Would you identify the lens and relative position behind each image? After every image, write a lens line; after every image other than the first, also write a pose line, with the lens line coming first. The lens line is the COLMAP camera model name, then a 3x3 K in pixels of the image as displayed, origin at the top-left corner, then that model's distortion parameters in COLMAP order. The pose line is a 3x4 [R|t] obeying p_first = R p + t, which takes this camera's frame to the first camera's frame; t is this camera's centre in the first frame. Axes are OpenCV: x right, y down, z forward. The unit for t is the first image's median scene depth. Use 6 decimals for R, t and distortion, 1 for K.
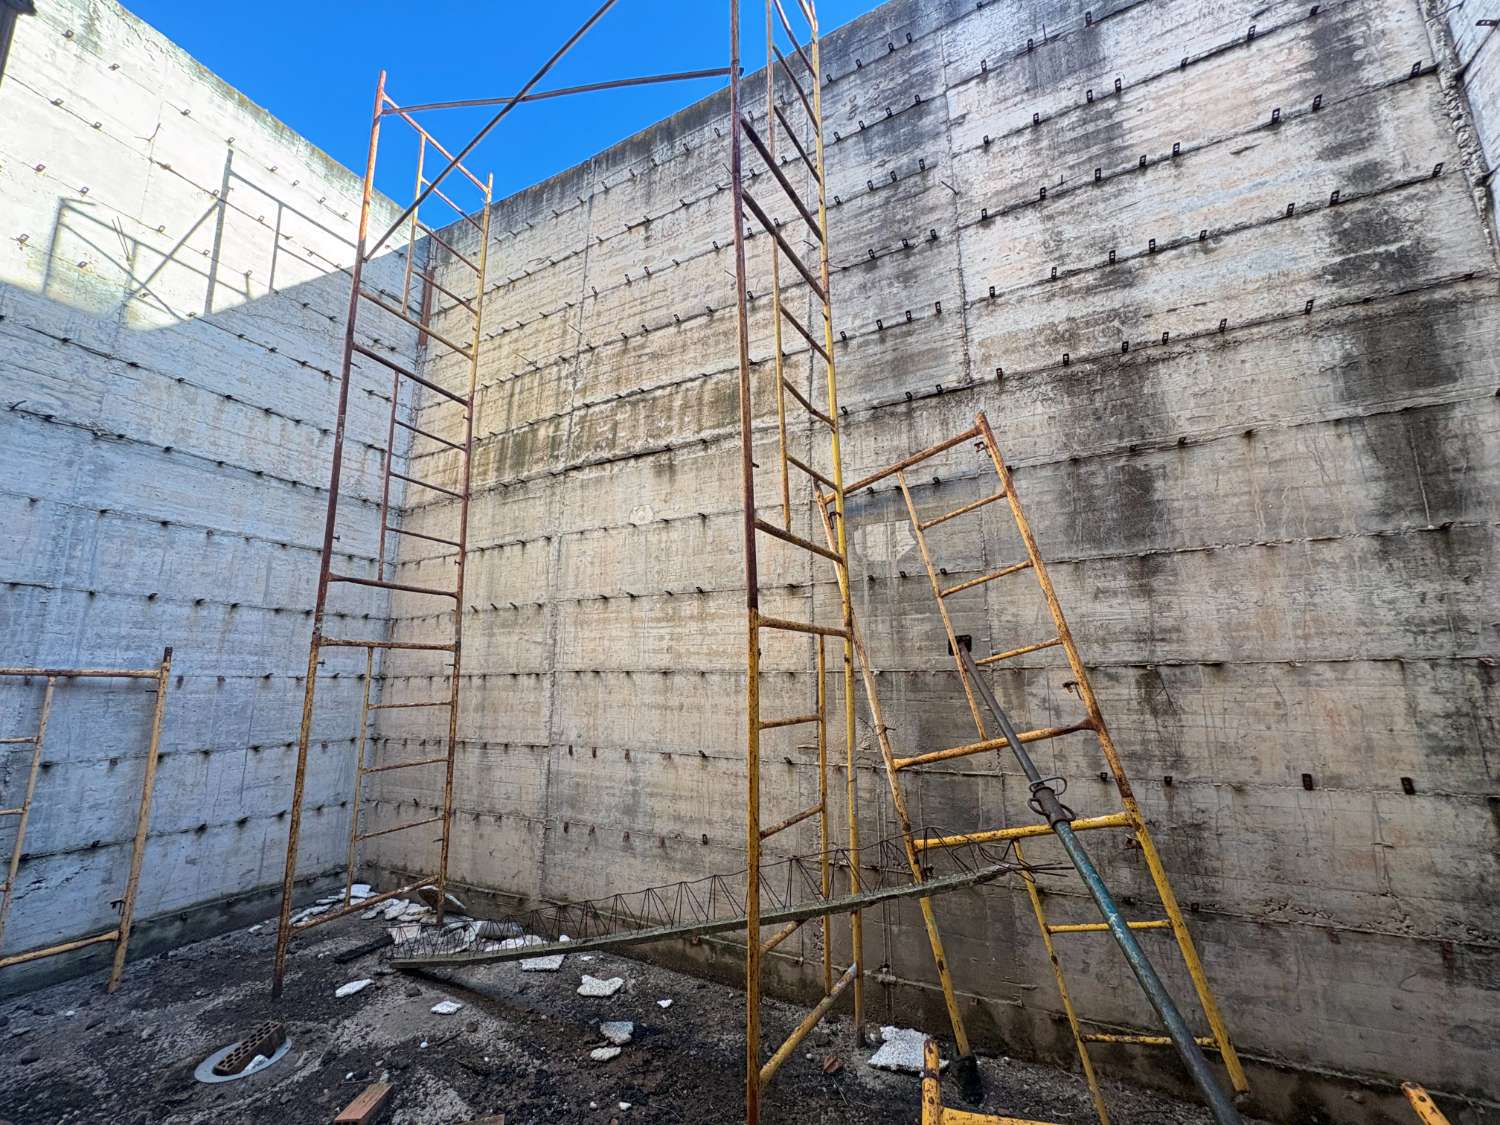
lens RADIAL K [[602.4, 0, 748.7], [0, 602.4, 564.4], [0, 0, 1]] dist [0.001196, -0.000349]
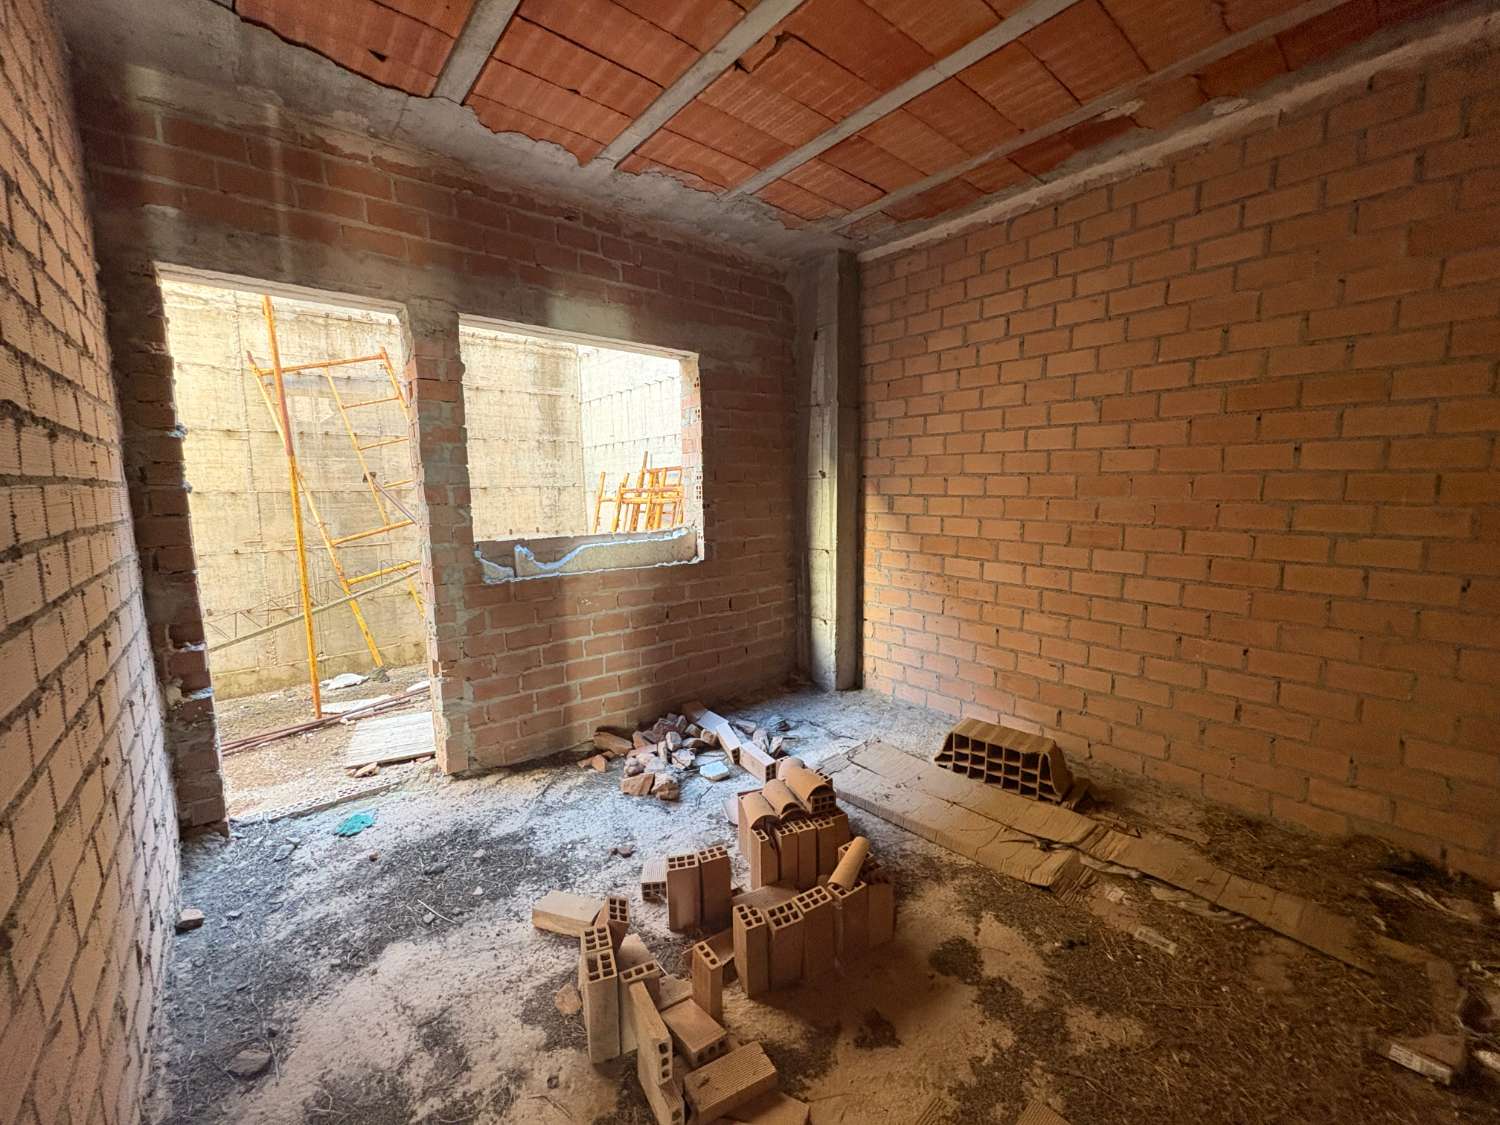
lens RADIAL K [[602.4, 0, 751.8], [0, 602.4, 560.2], [0, 0, 1]] dist [0.001196, -0.000349]
pose [[0.375851, -0.104838, 0.920731, -0.906500], [-0.156246, 0.972186, 0.174478, -0.119860], [-0.913413, -0.209438, 0.349016, -0.741869]]
